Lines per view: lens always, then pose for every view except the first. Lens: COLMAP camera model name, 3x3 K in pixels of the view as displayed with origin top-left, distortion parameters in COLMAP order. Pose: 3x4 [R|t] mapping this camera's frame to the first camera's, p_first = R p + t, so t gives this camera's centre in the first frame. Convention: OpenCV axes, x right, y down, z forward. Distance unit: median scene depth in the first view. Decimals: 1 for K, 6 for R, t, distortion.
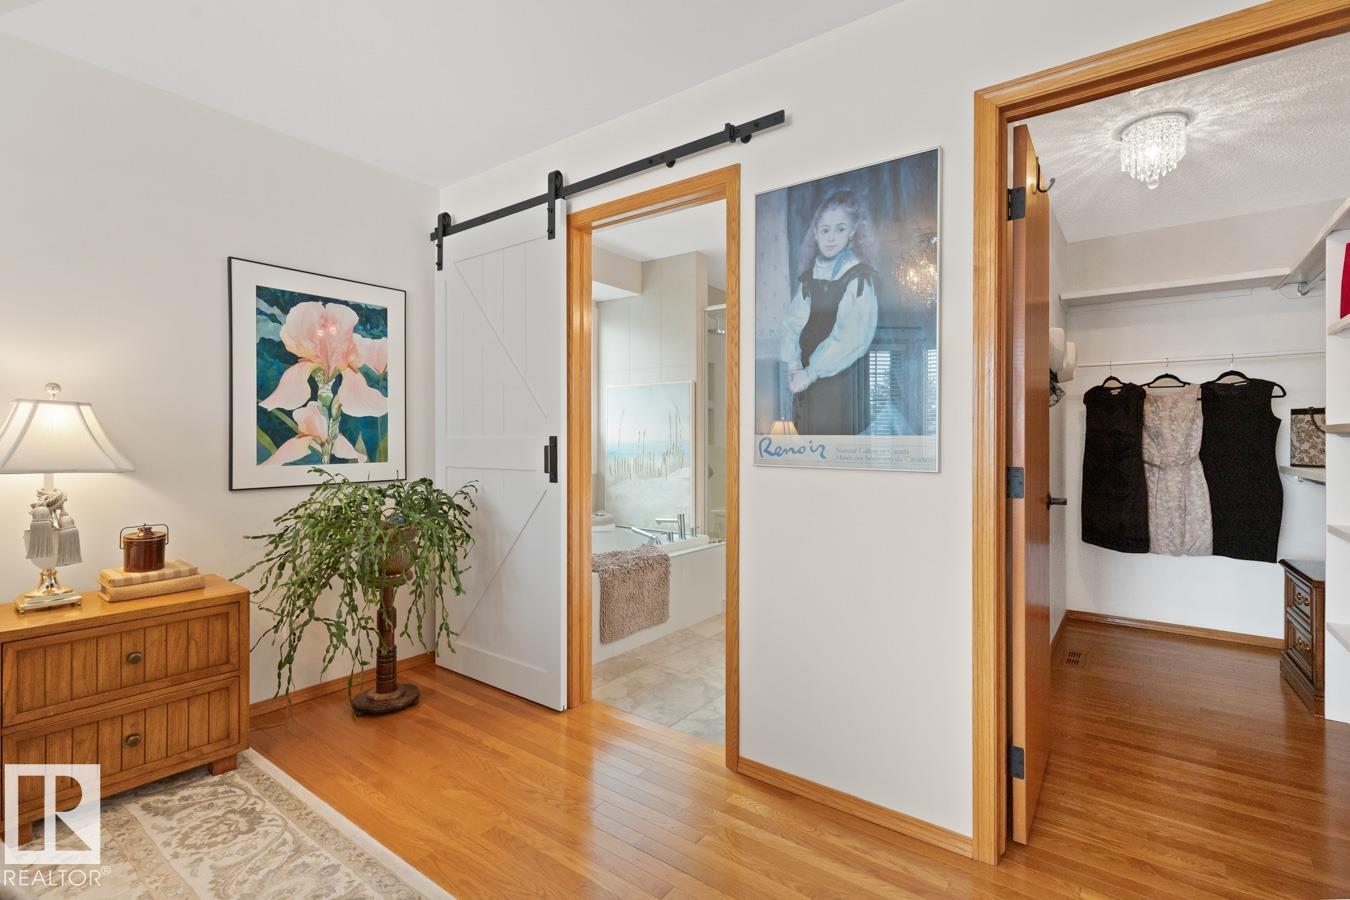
lens RADIAL K [[615.4, 0, 685.2], [0, 615.4, 441.9], [0, 0, 1]] dist [0.005184, 0.002018]
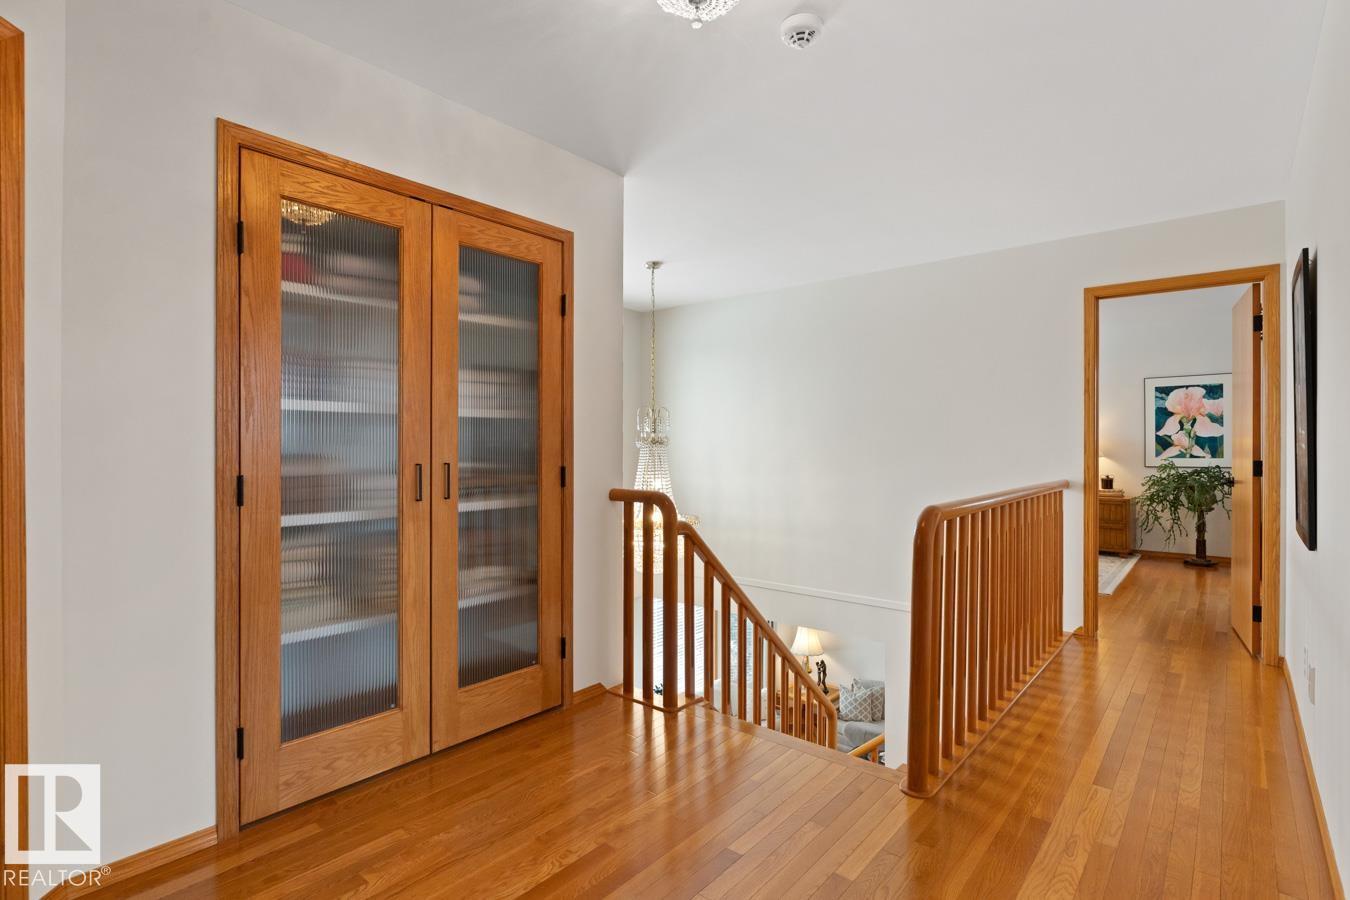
lens RADIAL K [[661.6, 0, 675.0], [0, 661.6, 445.7], [0, 0, 1]] dist [-0.005265, 0.002883]
pose [[-0.064276, 0.004521, -0.997922, 2.107473], [0.001194, 0.999989, 0.004454, -0.024599], [0.997931, -0.000906, -0.064280, -0.785826]]
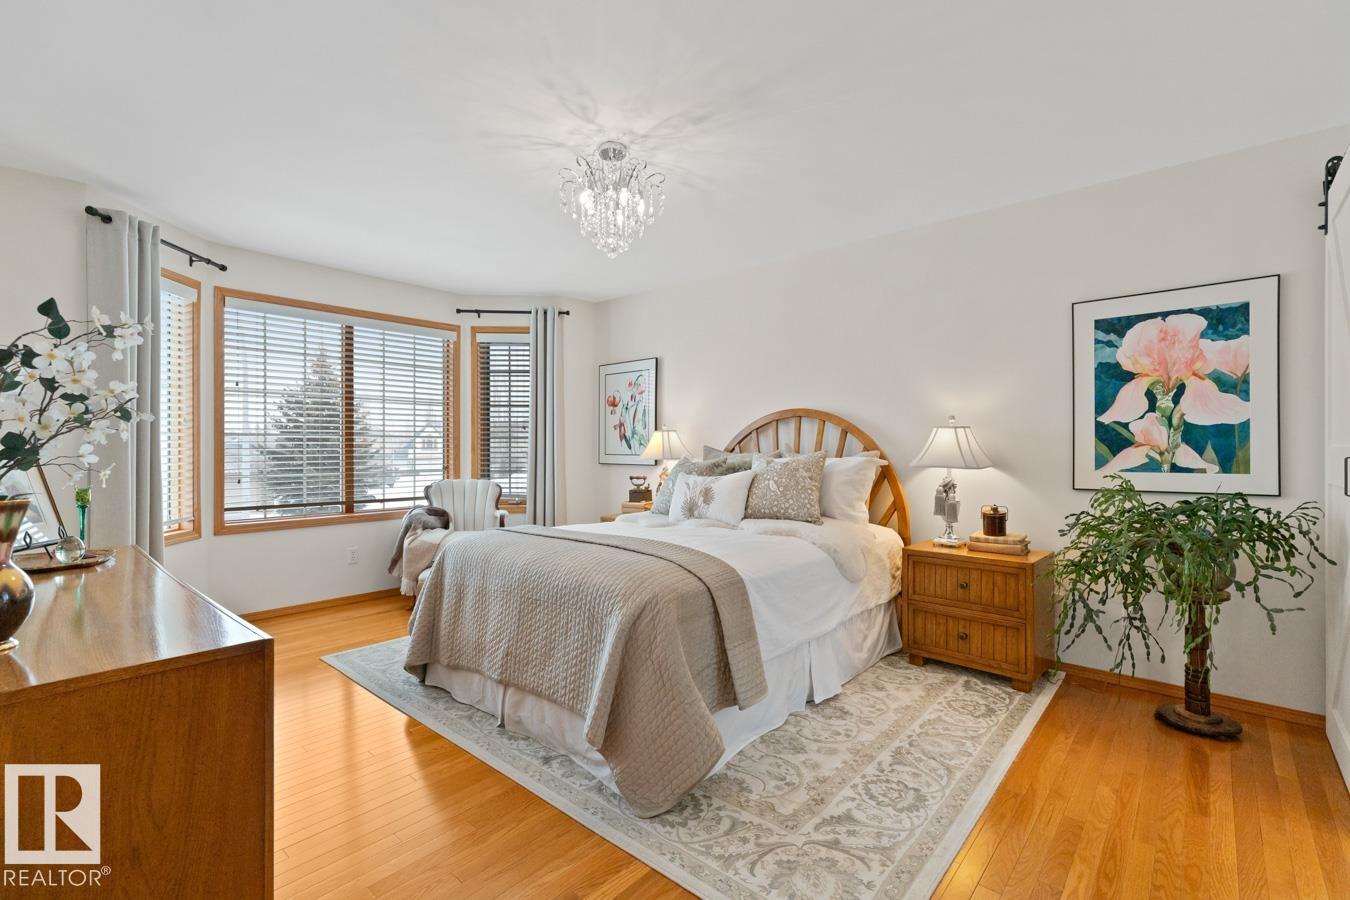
lens RADIAL K [[615.4, 0, 672.0], [0, 615.4, 447.0], [0, 0, 1]] dist [0.005184, 0.002018]
pose [[-0.082166, 0.003430, -0.996613, 0.553617], [-0.000845, 0.999993, 0.003511, -0.010313], [0.996618, 0.001131, -0.082163, 0.275381]]
